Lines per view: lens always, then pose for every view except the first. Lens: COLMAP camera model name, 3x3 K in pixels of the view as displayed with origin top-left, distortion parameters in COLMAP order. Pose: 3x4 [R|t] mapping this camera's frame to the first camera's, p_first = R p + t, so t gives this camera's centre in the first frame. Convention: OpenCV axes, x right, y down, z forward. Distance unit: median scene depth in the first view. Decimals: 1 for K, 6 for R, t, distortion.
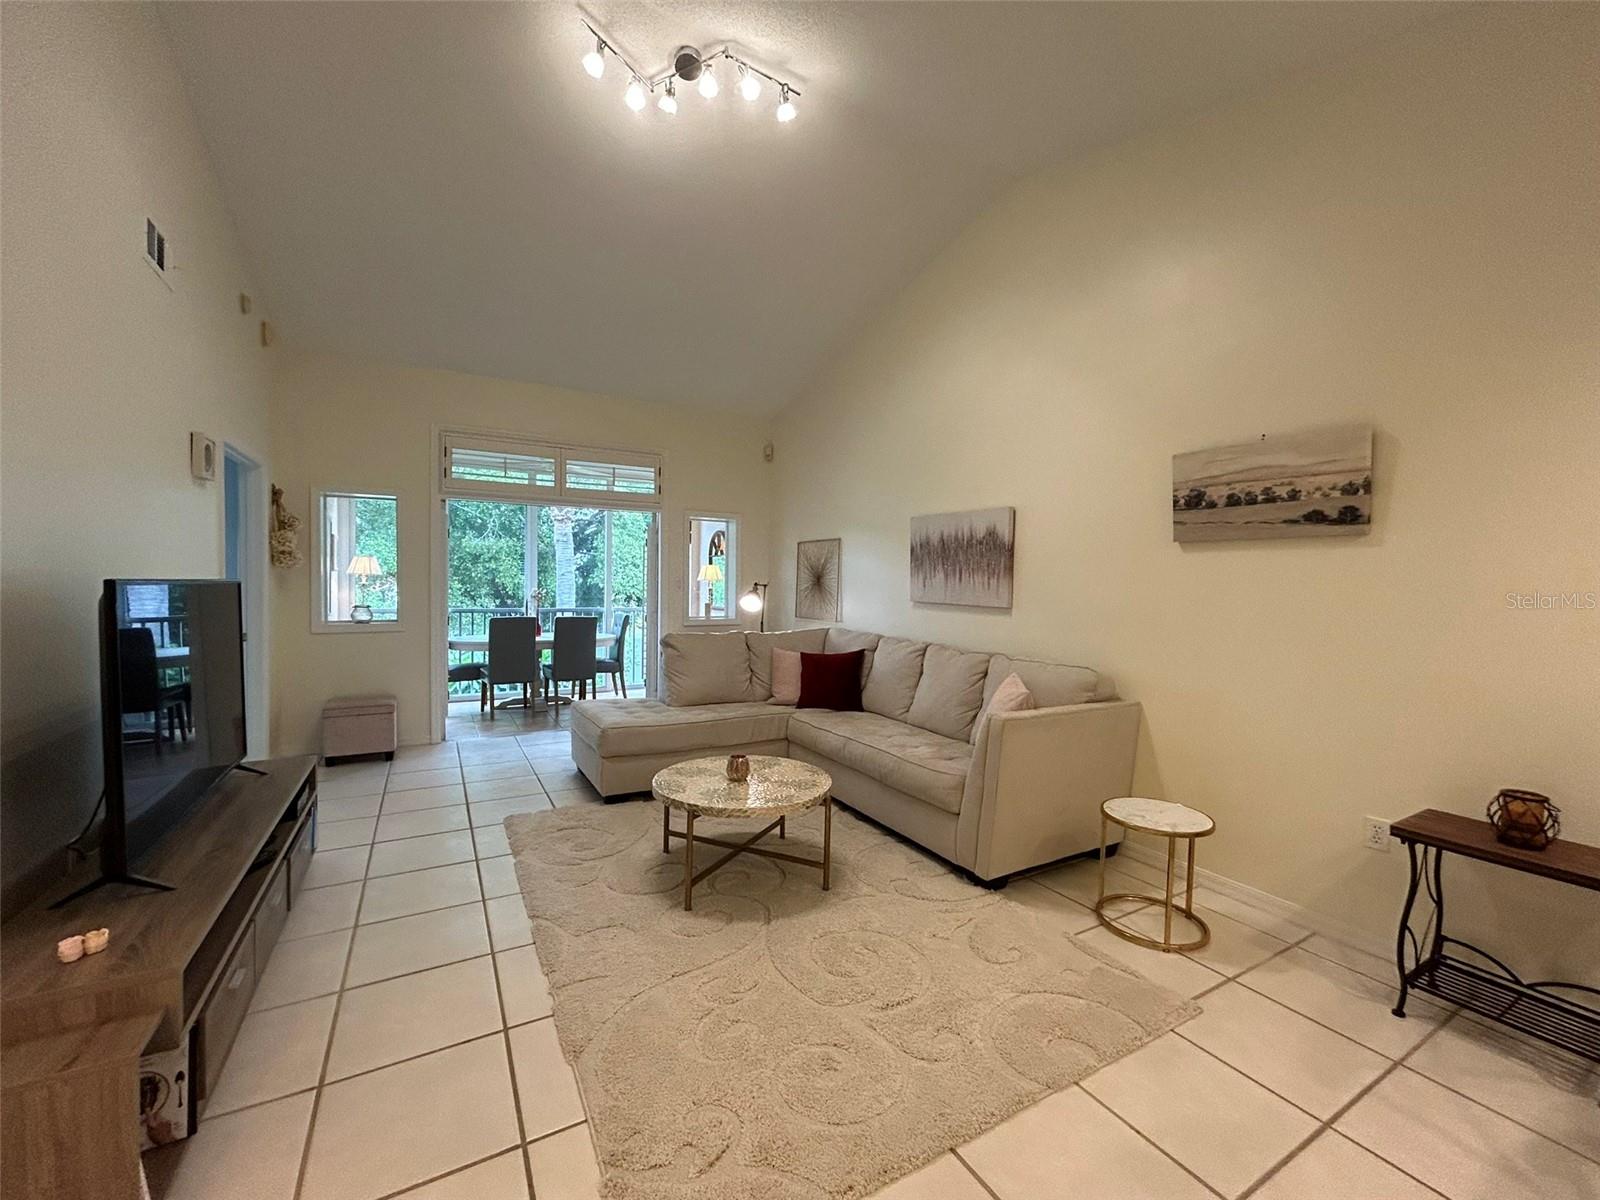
lens RADIAL K [[649.2, 0, 800.0], [0, 649.2, 600.0], [0, 0, 1]] dist [-0.000375, 0.000390]
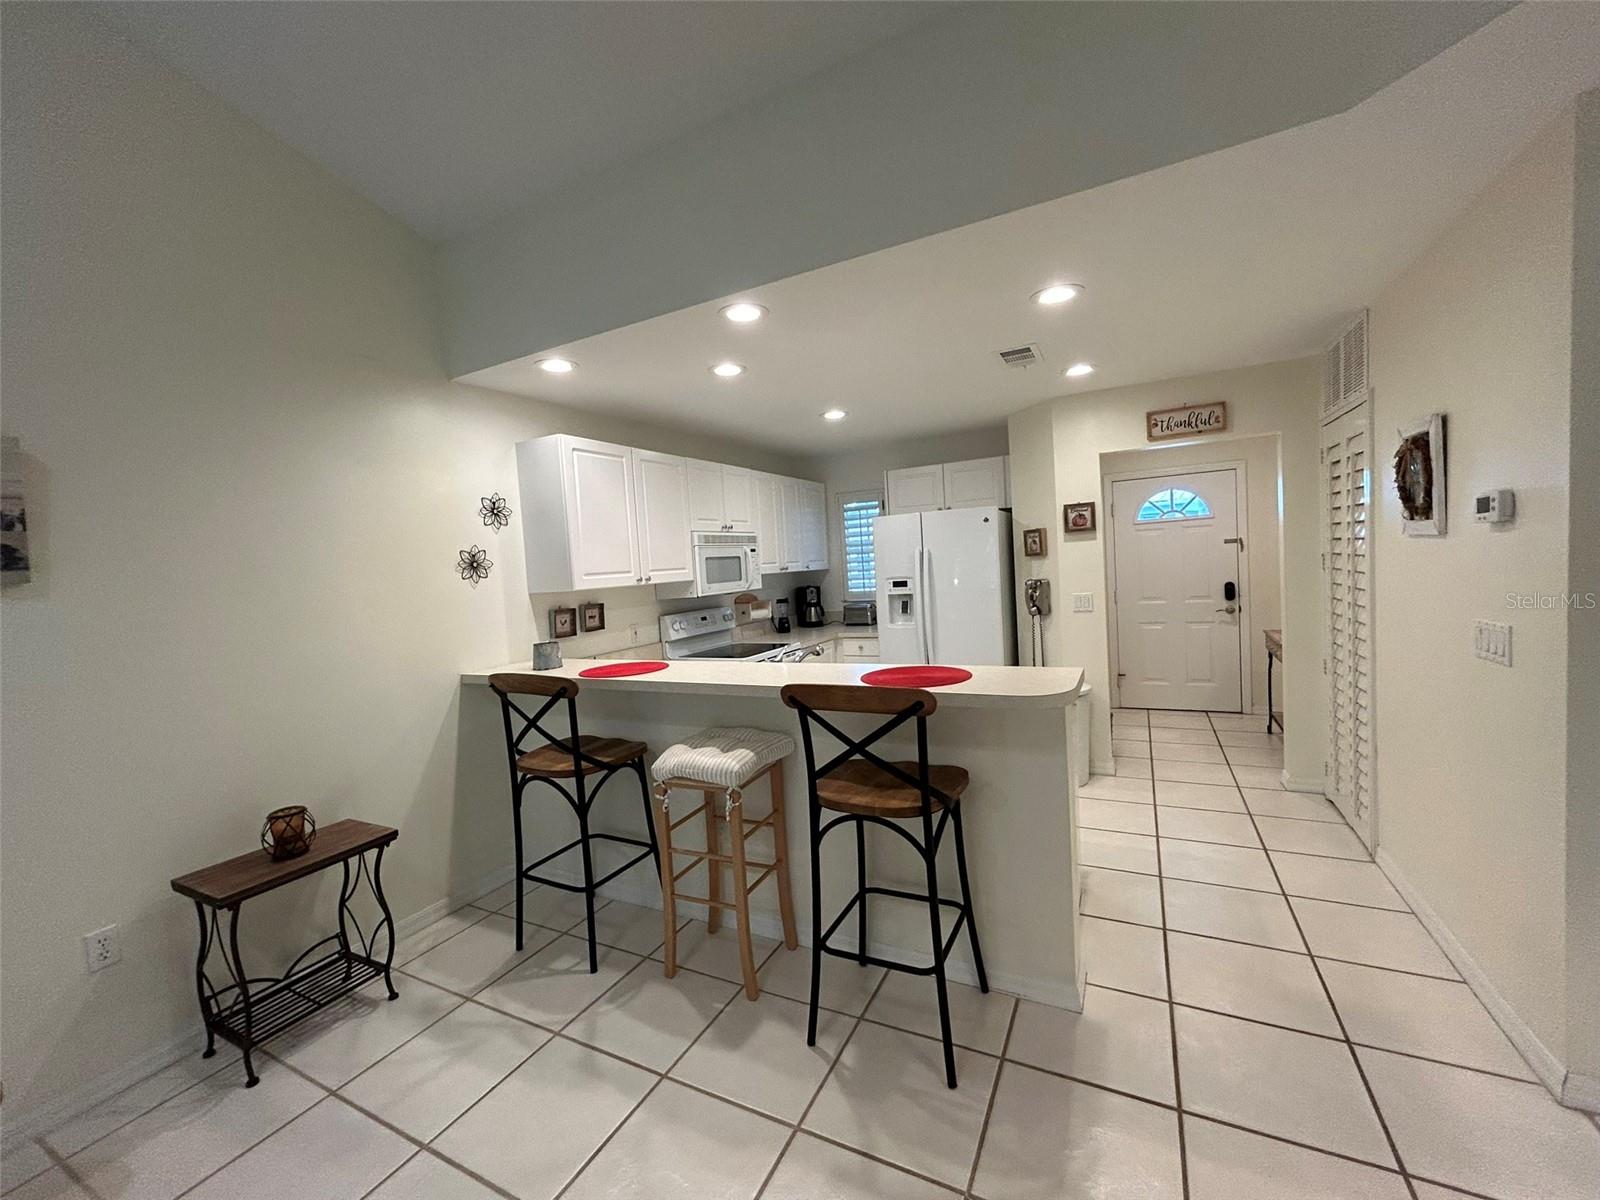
lens RADIAL K [[649.5, 0, 795.9], [0, 649.5, 600.5], [0, 0, 1]] dist [-0.002189, 0.000018]
pose [[-0.541077, -0.027511, 0.840523, -0.135494], [0.076966, 0.993650, 0.082069, -0.039698], [-0.837444, 0.109097, -0.535524, 0.350527]]
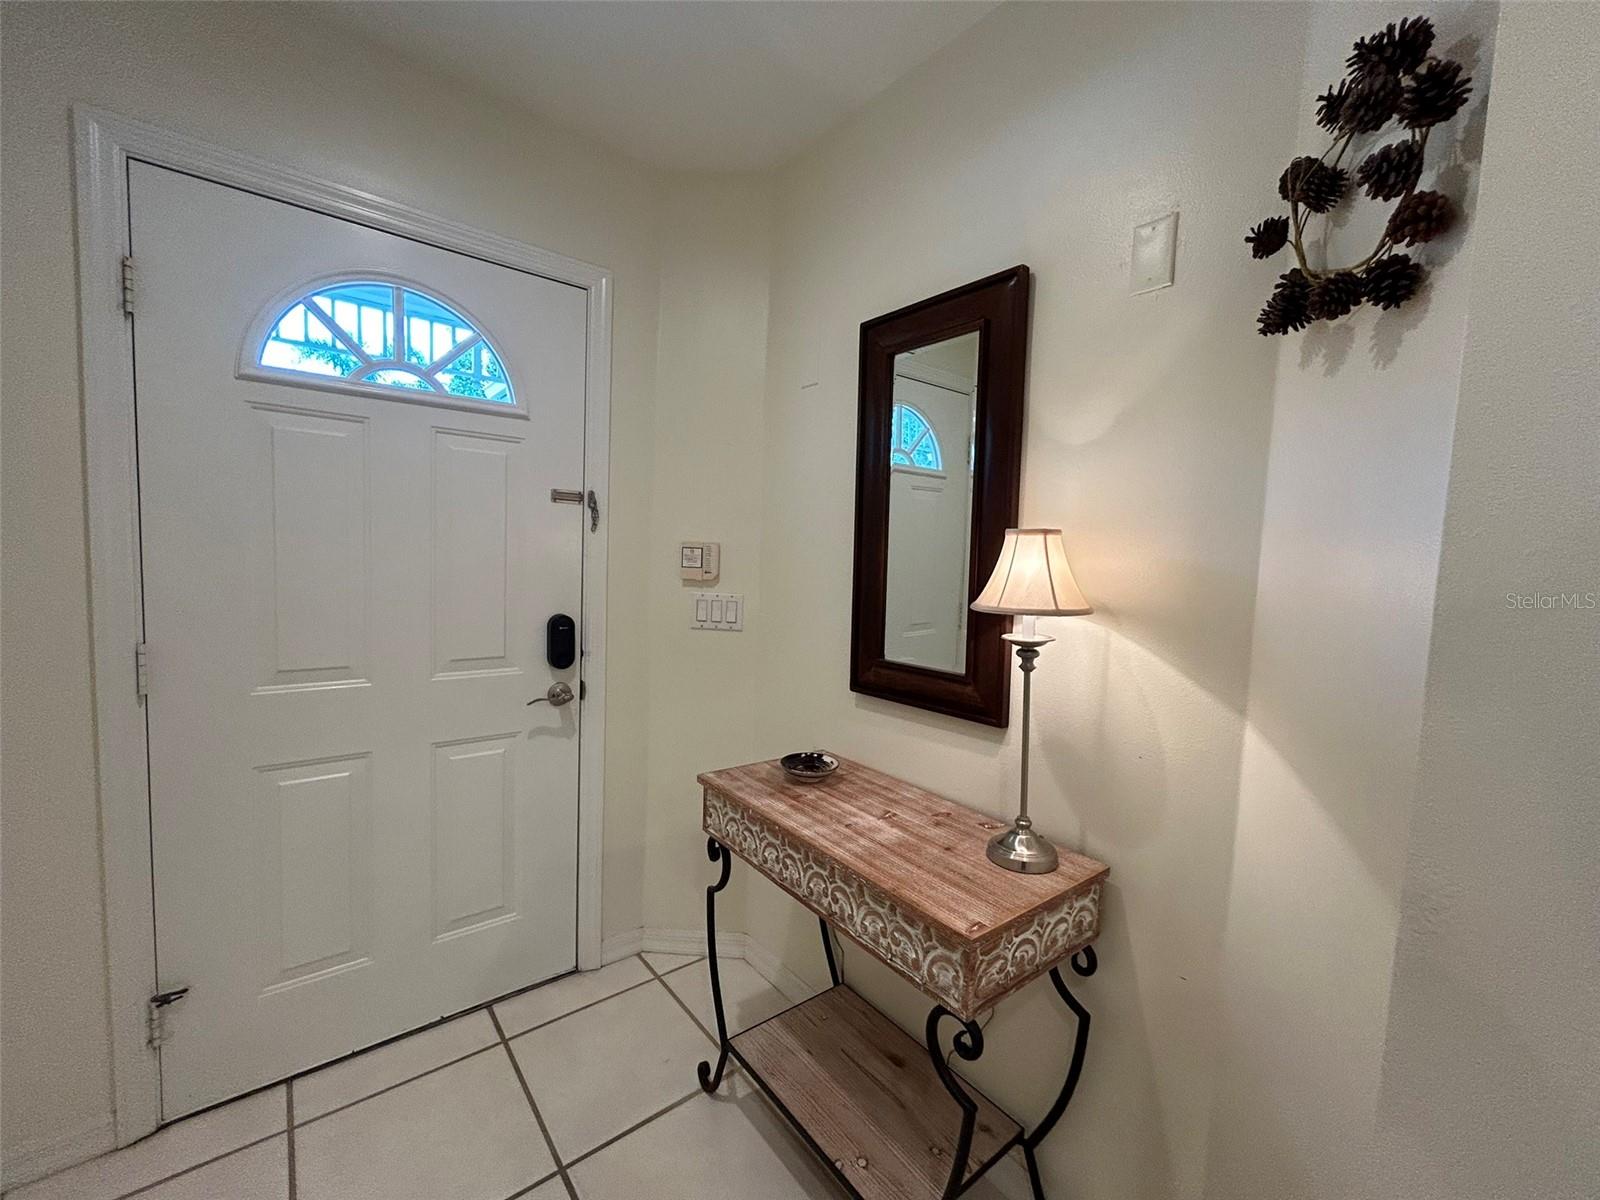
lens RADIAL K [[648.0, 0, 793.9], [0, 648.0, 600.5], [0, 0, 1]] dist [0.002904, 0.000373]
pose [[-0.986973, -0.041782, -0.155365, 0.354072], [-0.056760, 0.994023, 0.093254, 0.030157], [0.150540, 0.100858, -0.983446, -0.532562]]
